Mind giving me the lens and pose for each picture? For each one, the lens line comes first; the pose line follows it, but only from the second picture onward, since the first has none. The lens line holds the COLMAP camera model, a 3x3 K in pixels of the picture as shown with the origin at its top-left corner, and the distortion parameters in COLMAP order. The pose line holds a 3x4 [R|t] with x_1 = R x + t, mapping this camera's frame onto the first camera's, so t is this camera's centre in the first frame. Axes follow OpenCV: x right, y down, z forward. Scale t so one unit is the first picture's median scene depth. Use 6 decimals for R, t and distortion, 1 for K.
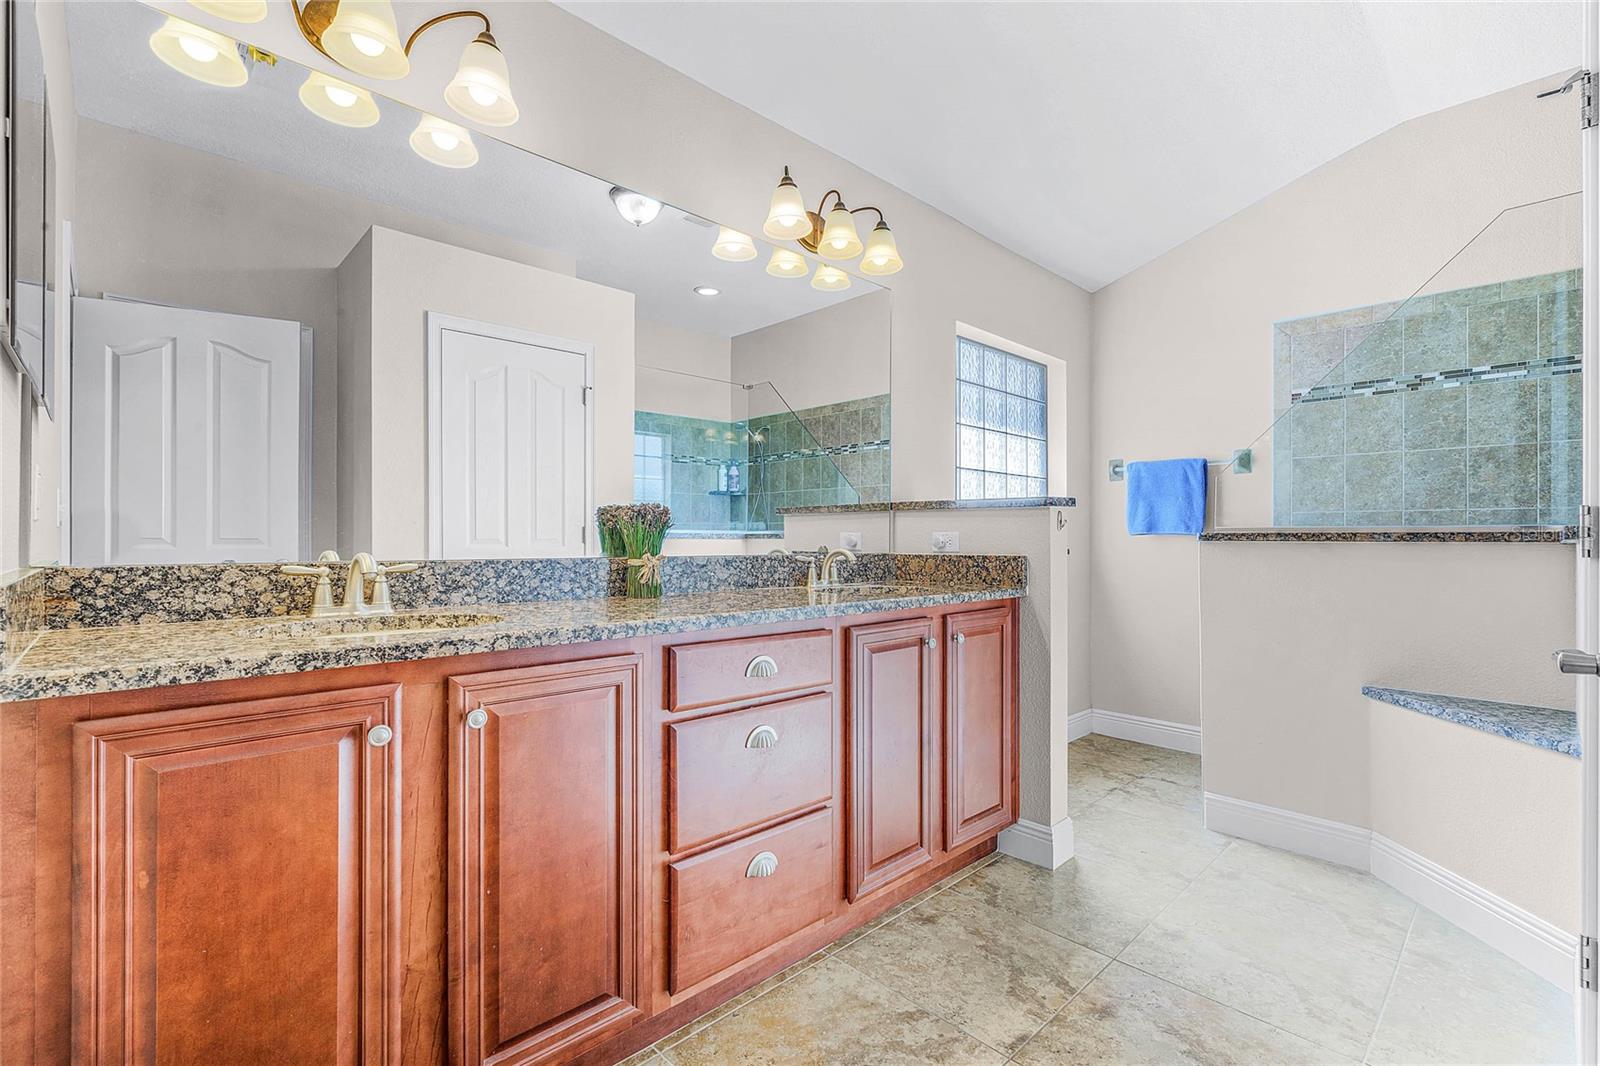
lens RADIAL K [[727.5, 0, 803.0], [0, 727.5, 531.5], [0, 0, 1]] dist [-0.000356, -0.000026]
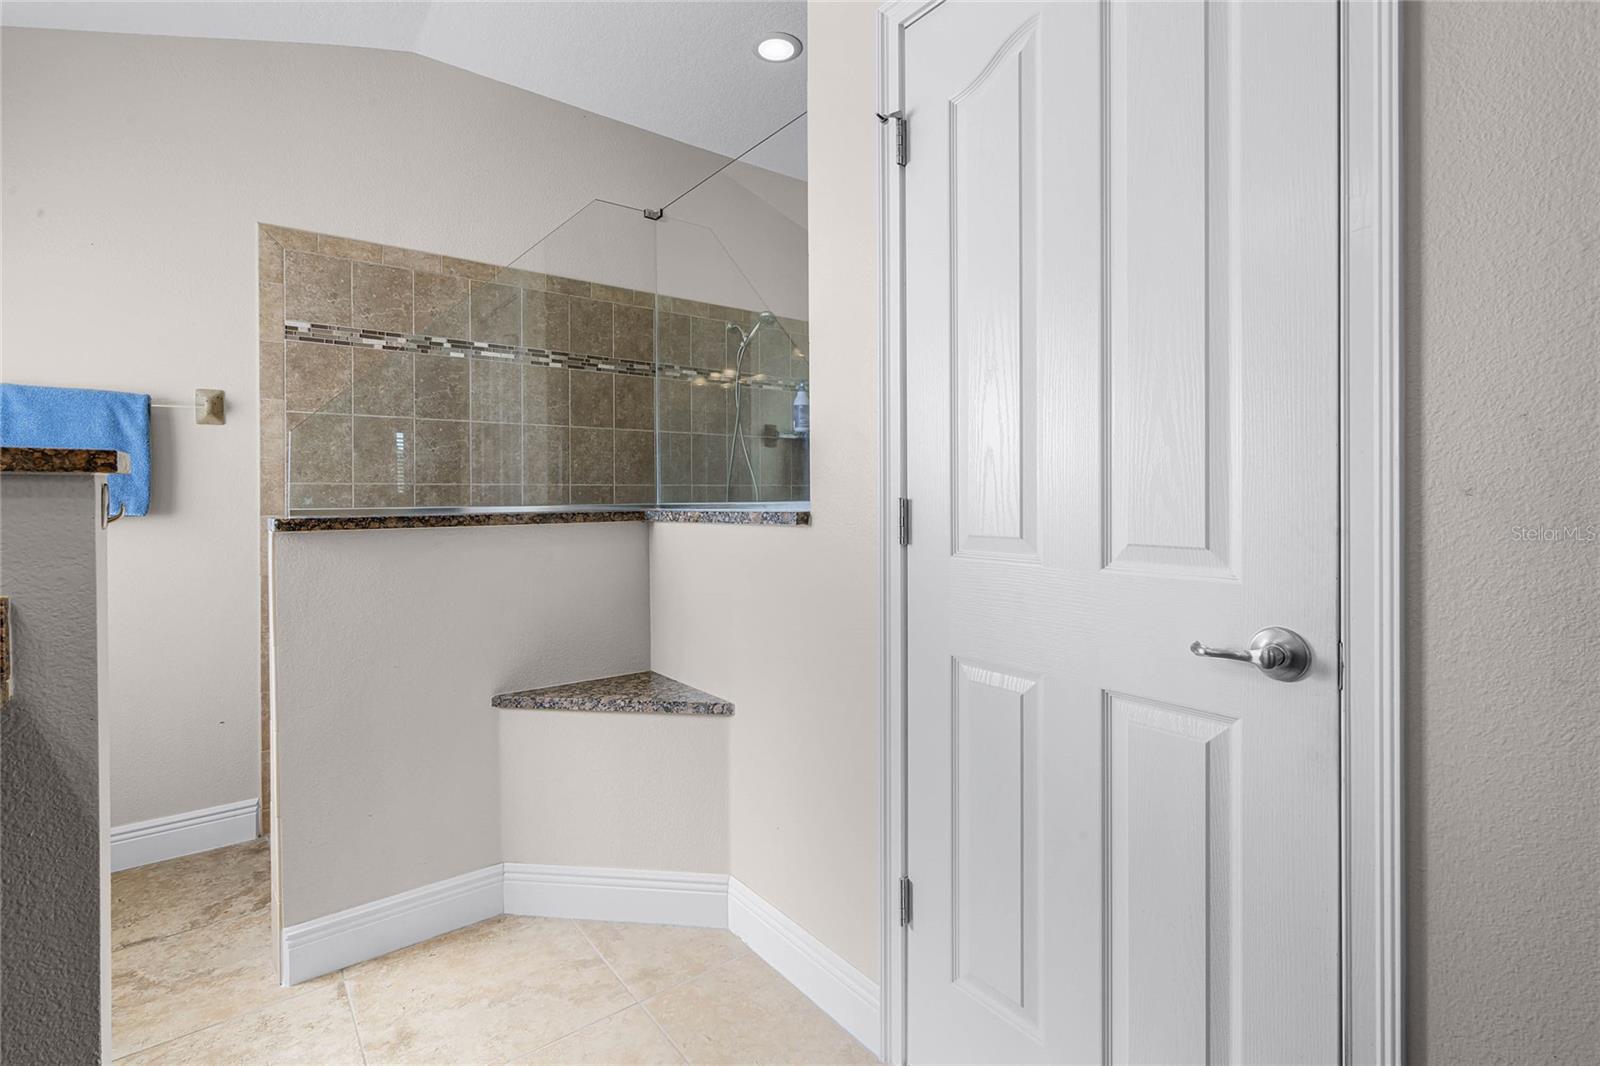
lens RADIAL K [[727.5, 0, 785.5], [0, 727.5, 496.0], [0, 0, 1]] dist [-0.000356, -0.000026]
pose [[0.104577, -0.005246, 0.994503, -0.024178], [0.000361, 0.999986, 0.005237, -0.018726], [-0.994517, -0.000189, 0.104578, 0.454812]]
